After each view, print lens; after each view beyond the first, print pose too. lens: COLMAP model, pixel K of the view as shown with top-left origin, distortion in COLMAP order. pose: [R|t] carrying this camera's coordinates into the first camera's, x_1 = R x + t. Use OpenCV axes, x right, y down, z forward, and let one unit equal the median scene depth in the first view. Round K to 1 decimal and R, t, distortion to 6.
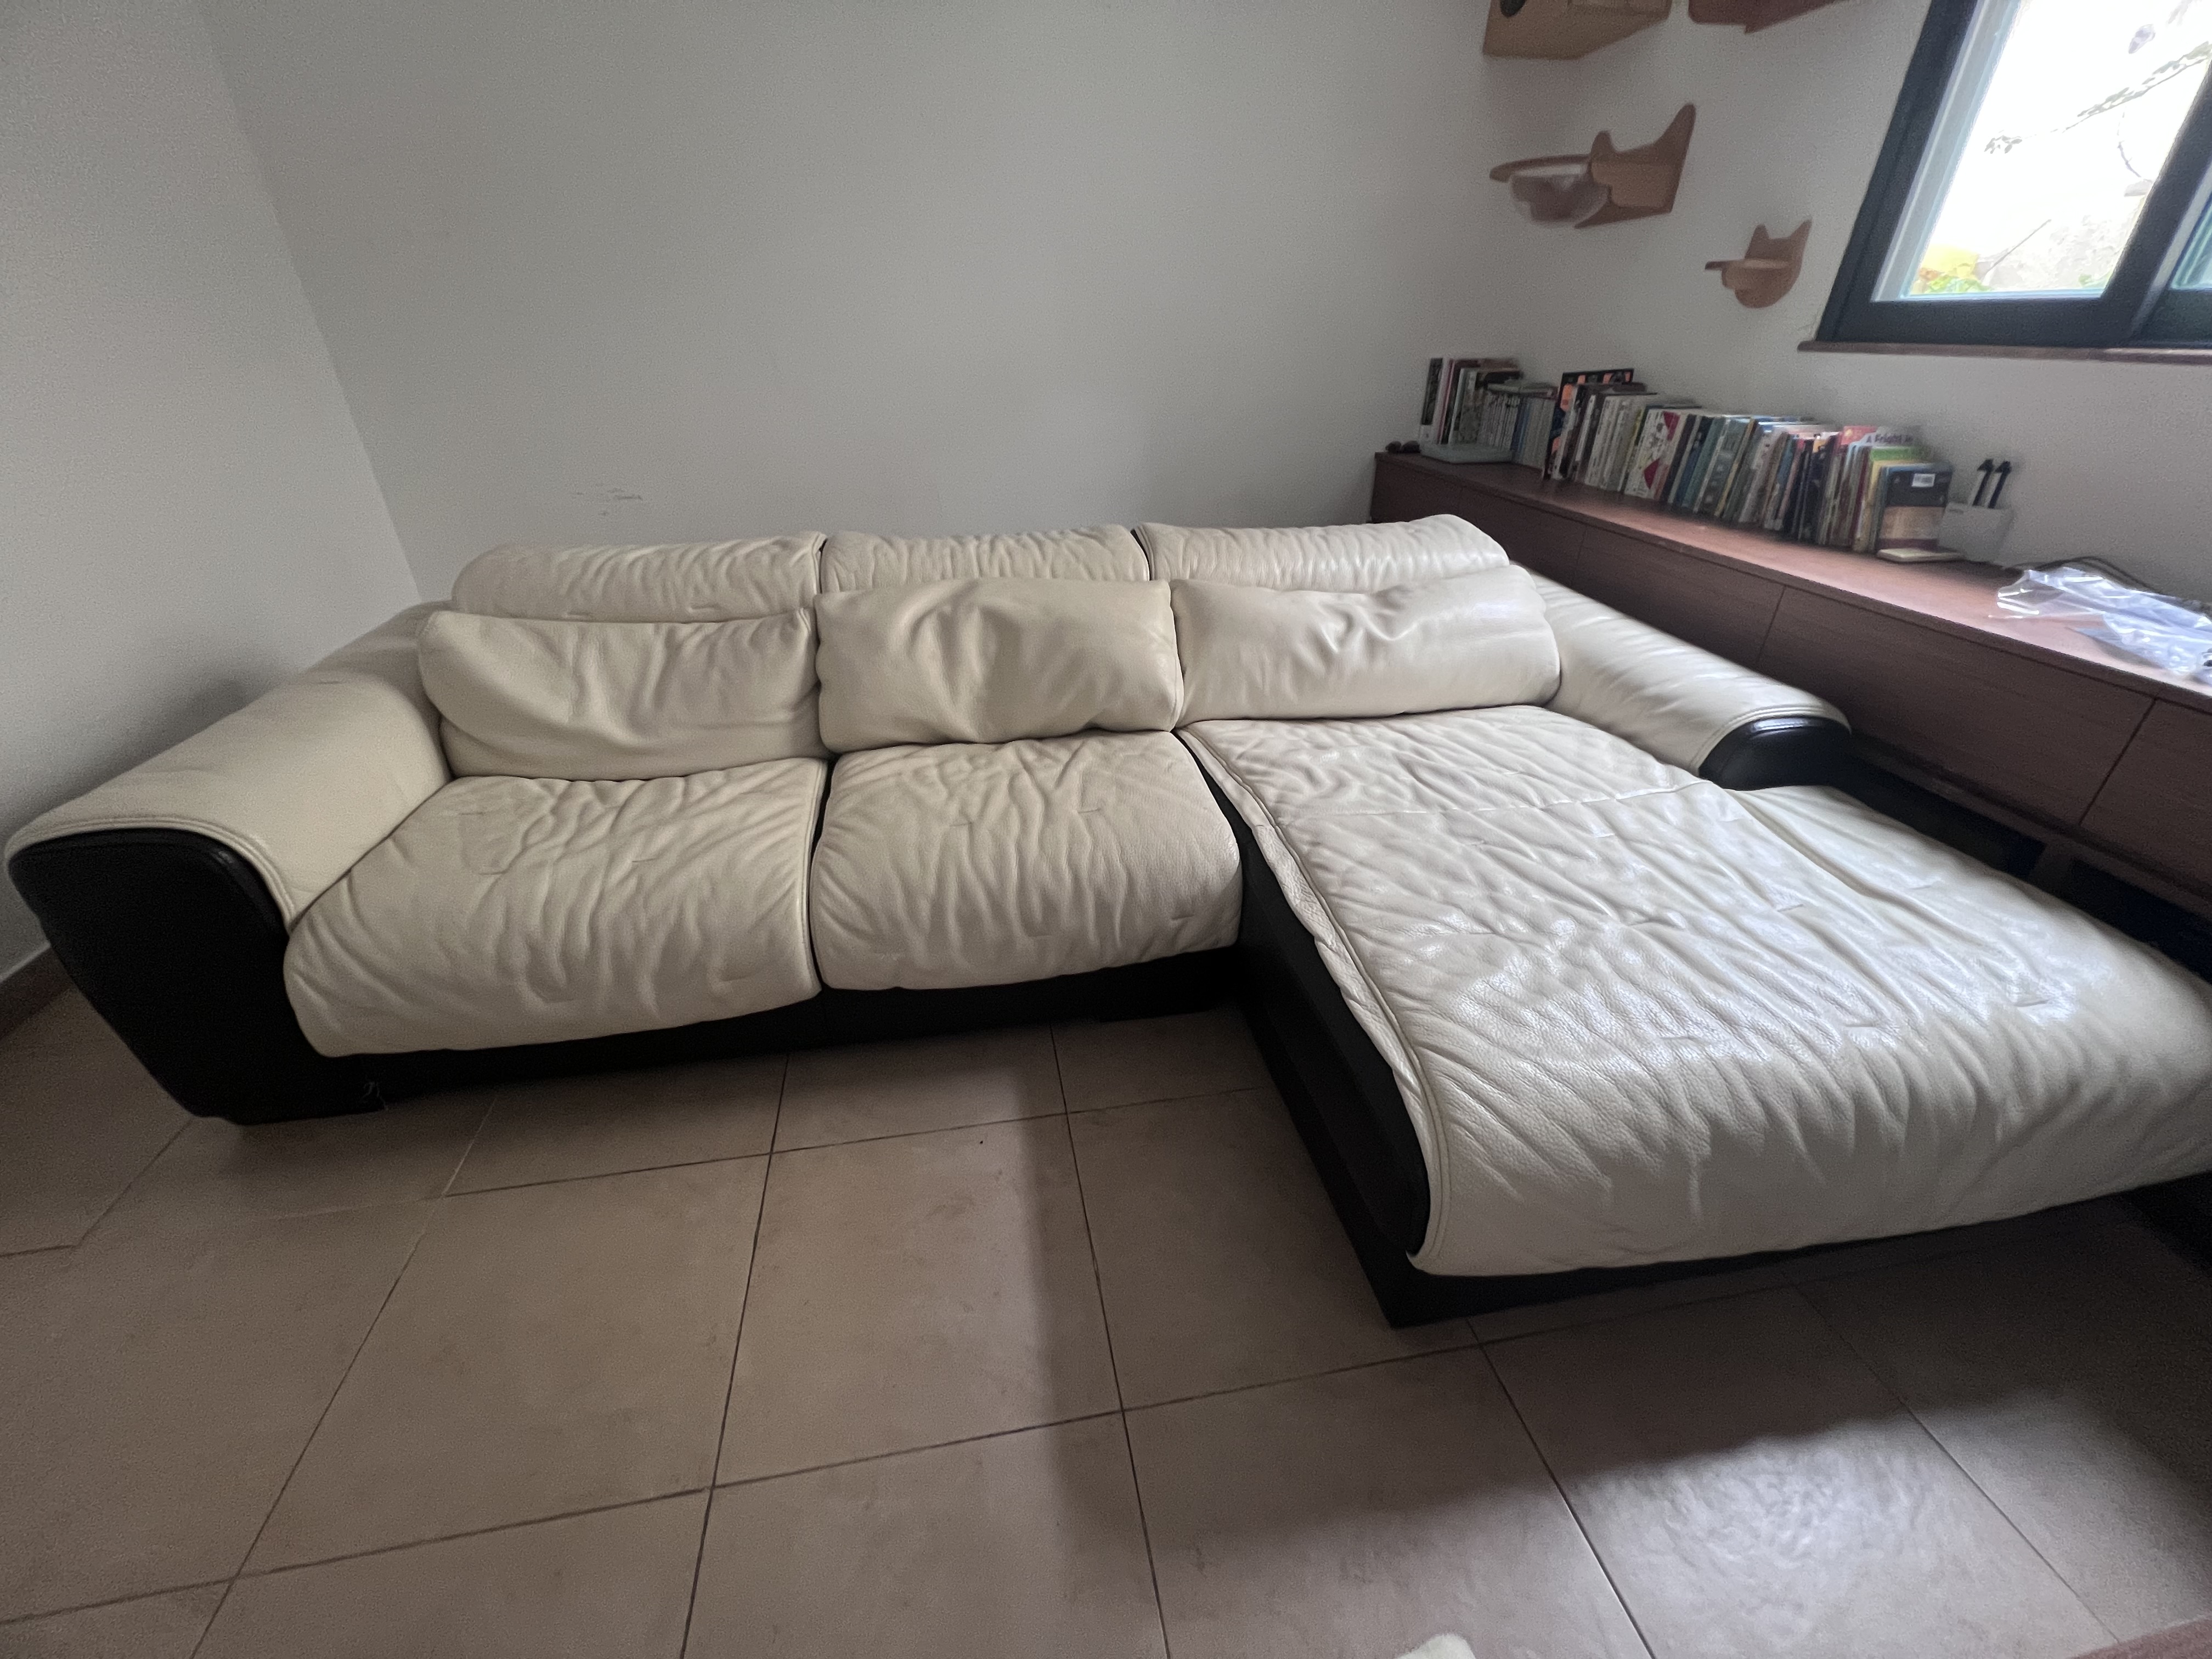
lens RADIAL K [[887.9, 0, 1106.0], [0, 887.9, 829.5], [0, 0, 1]] dist [0.000865, 0.000021]
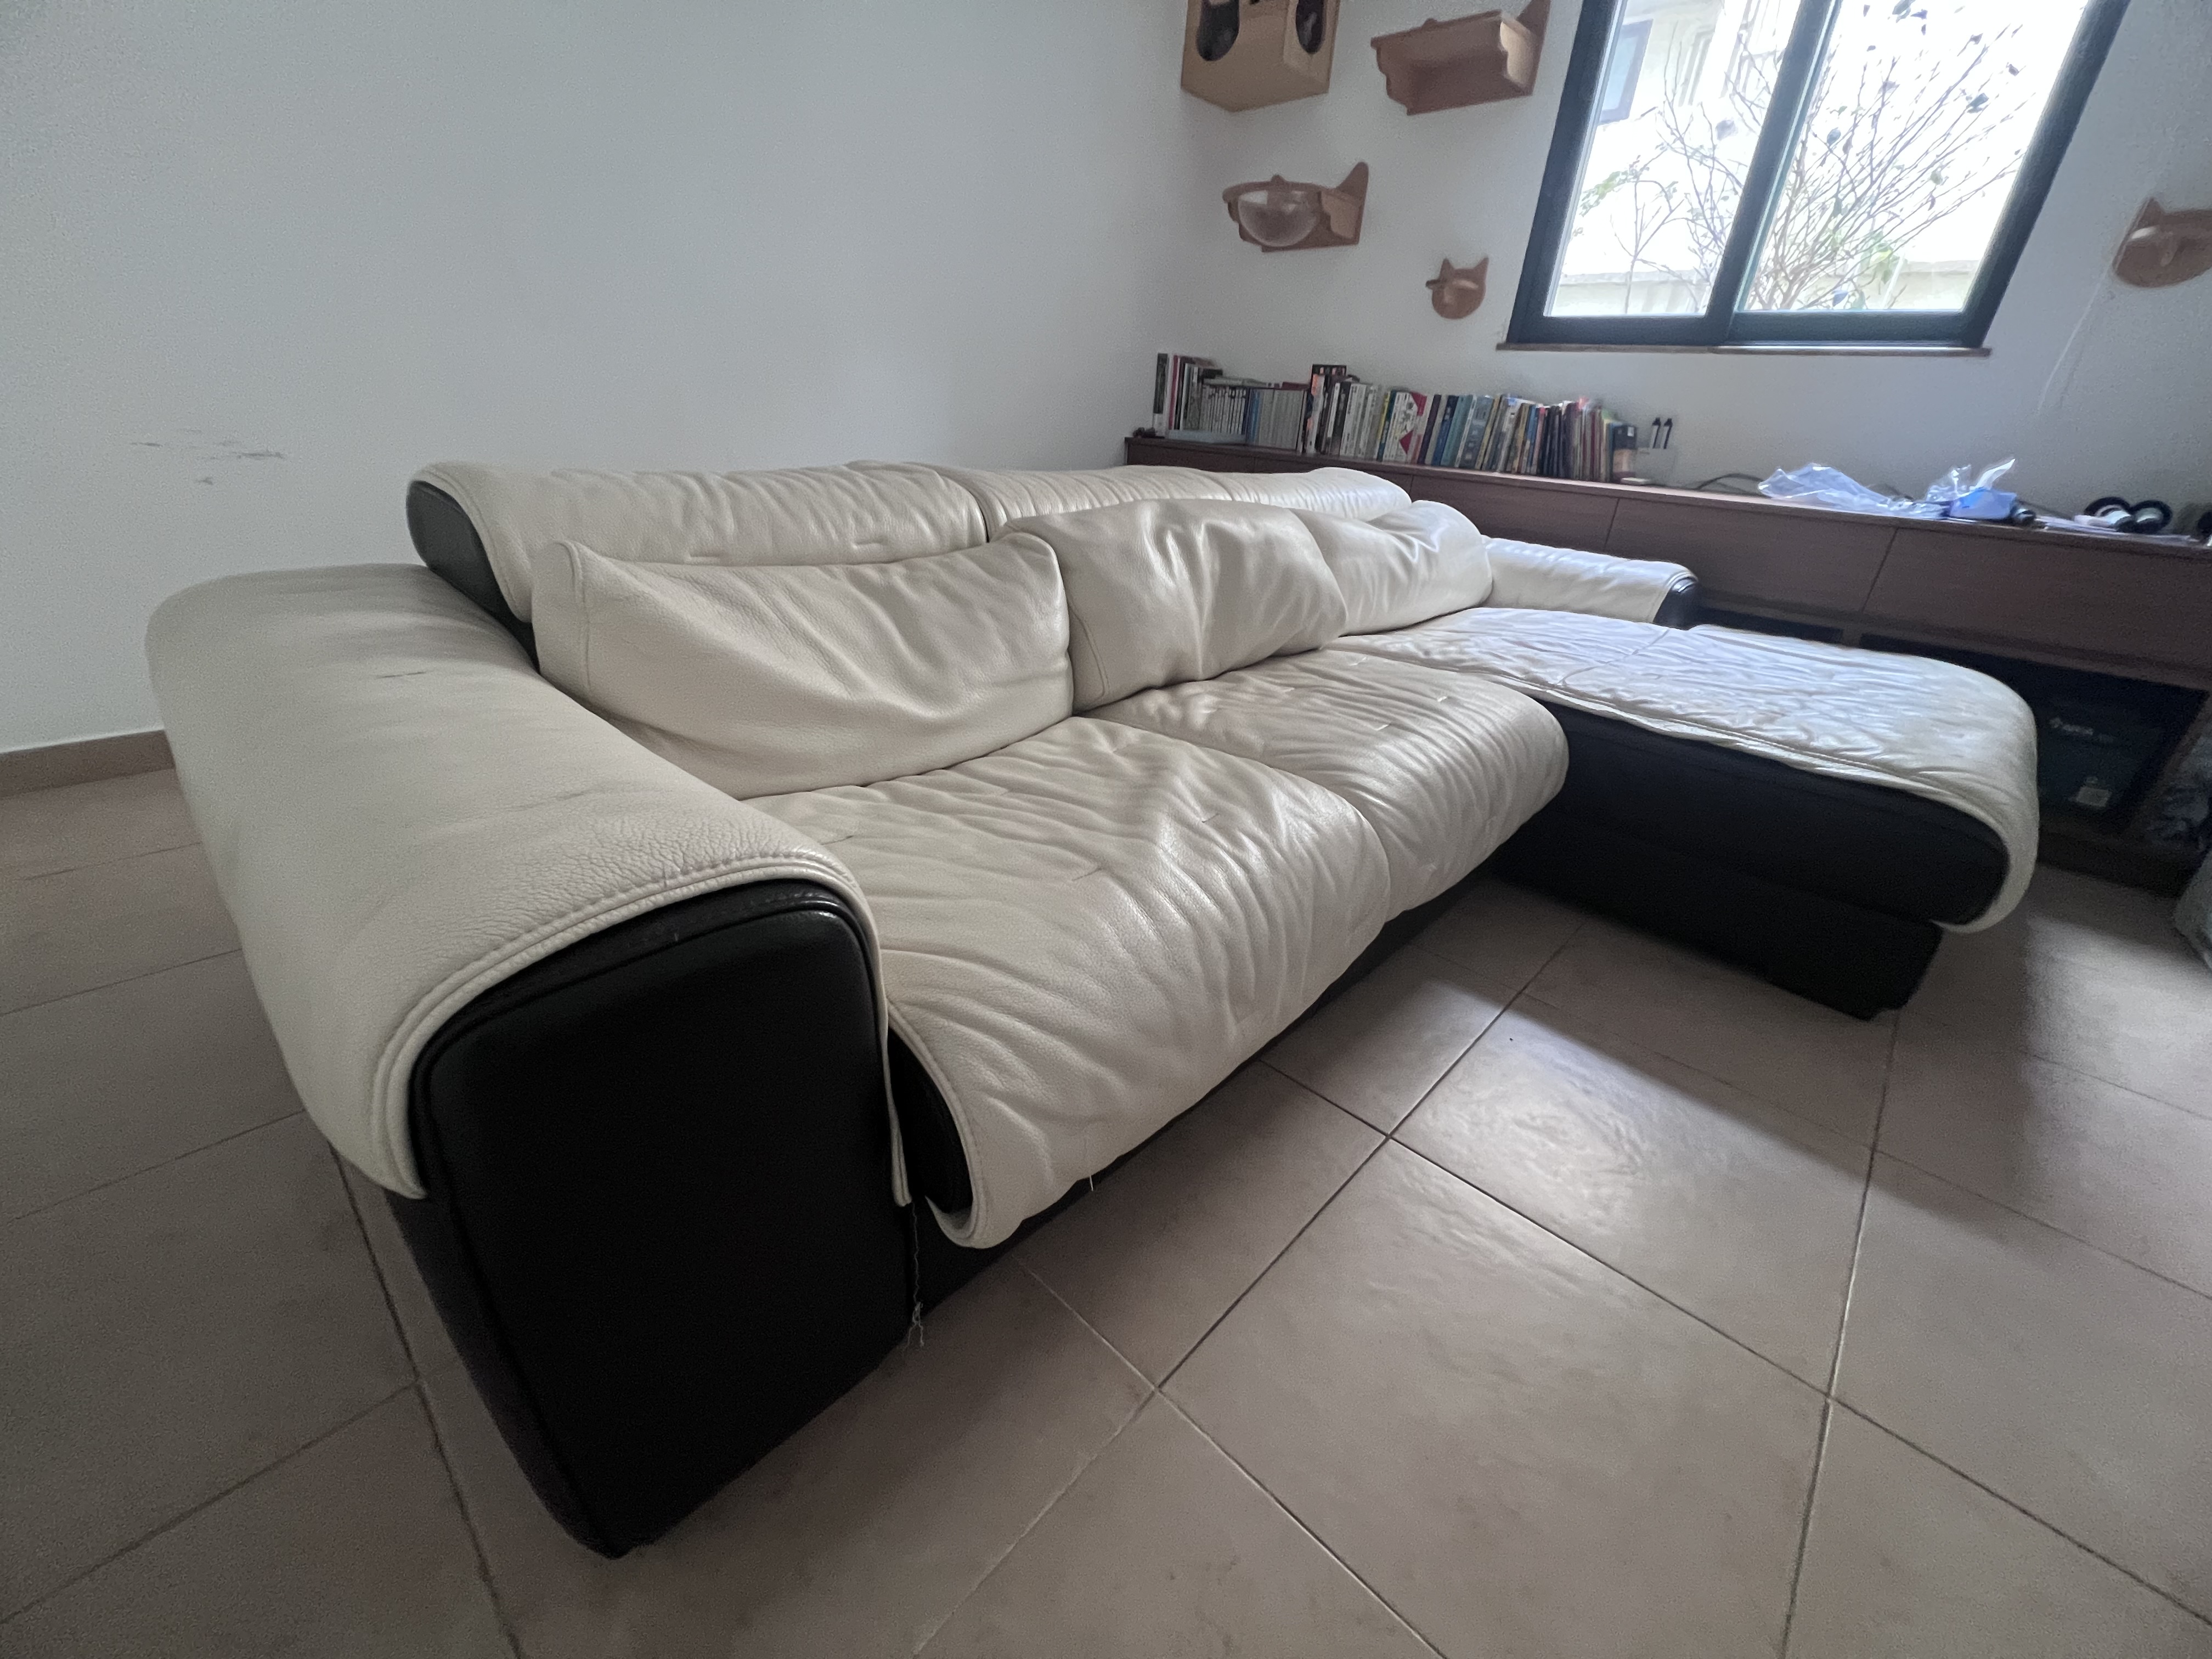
lens RADIAL K [[882.1, 0, 1106.0], [0, 882.1, 829.5], [0, 0, 1]] dist [0.000151, 0.000004]
pose [[0.800027, -0.214861, 0.560170, -0.592901], [0.240799, 0.970165, 0.028214, 0.001096], [-0.549520, 0.112317, 0.827897, 0.260002]]
